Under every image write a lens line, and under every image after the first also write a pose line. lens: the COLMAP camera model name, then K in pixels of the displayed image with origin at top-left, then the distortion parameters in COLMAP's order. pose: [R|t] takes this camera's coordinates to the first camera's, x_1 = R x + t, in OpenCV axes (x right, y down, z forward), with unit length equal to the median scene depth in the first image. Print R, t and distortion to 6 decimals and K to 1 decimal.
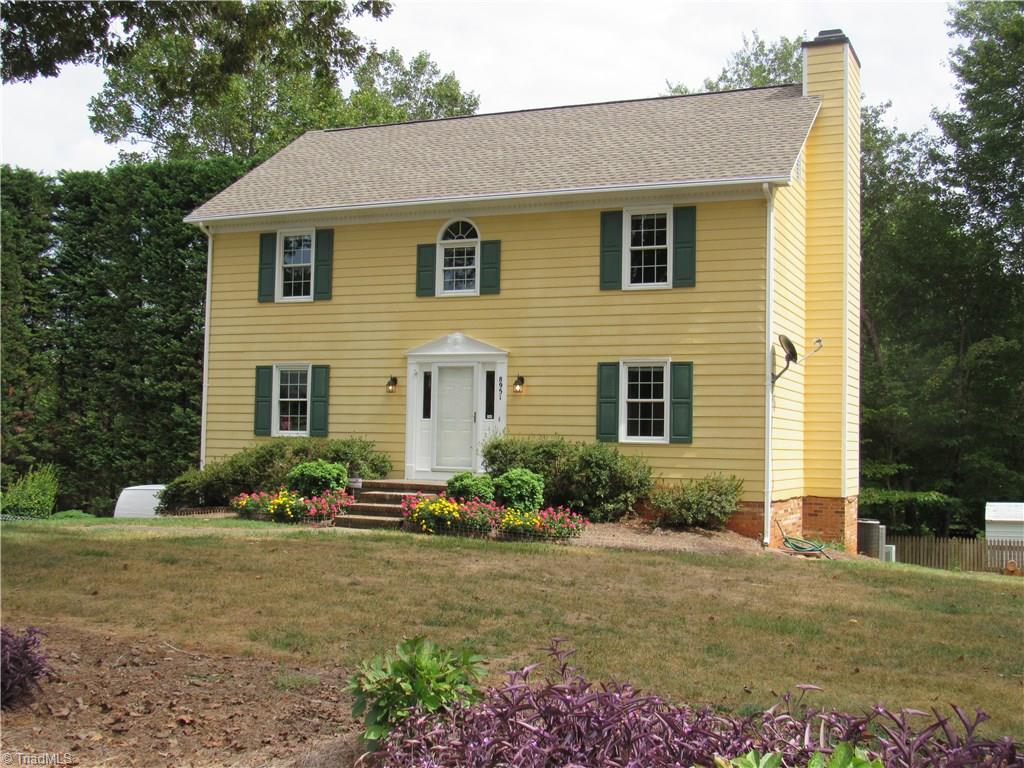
lens RADIAL K [[1194.1, 0, 507.9], [0, 1194.1, 378.8], [0, 0, 1]] dist [-0.037294, 0.000000]
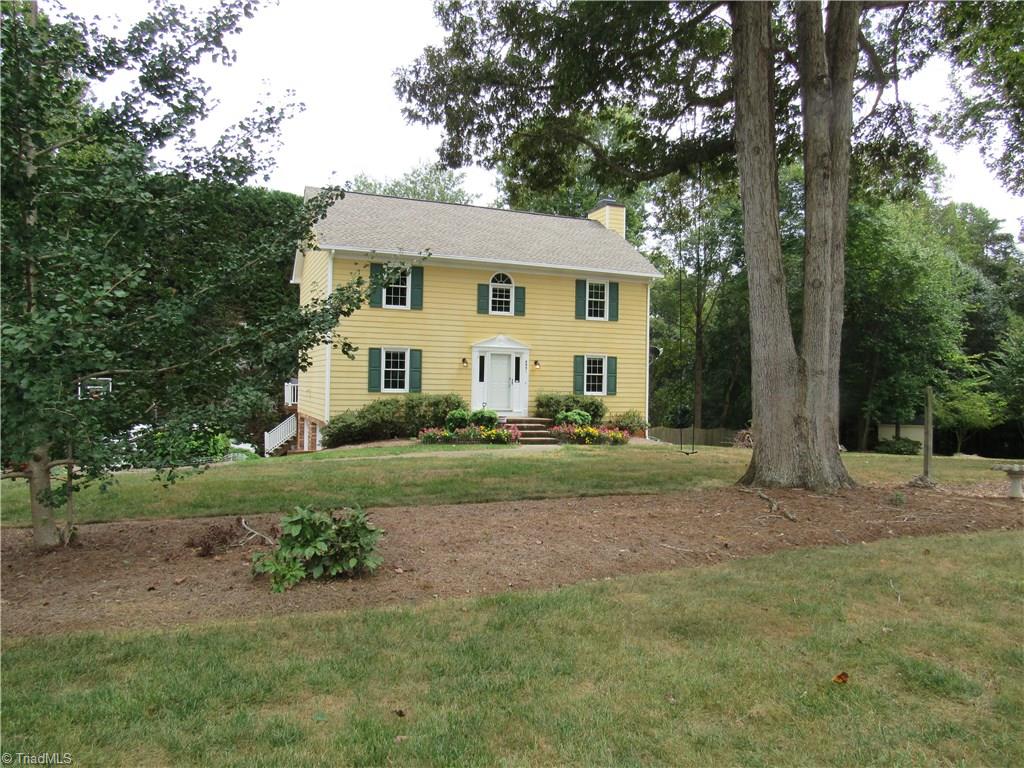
lens RADIAL K [[737.6, 0, 506.5], [0, 737.6, 387.9], [0, 0, 1]] dist [-0.026884, 0.008668]
pose [[0.697029, -0.005939, 0.717019, -0.830056], [-0.040638, 0.998031, 0.047772, -0.012243], [-0.715891, -0.062436, 0.695415, 0.202411]]
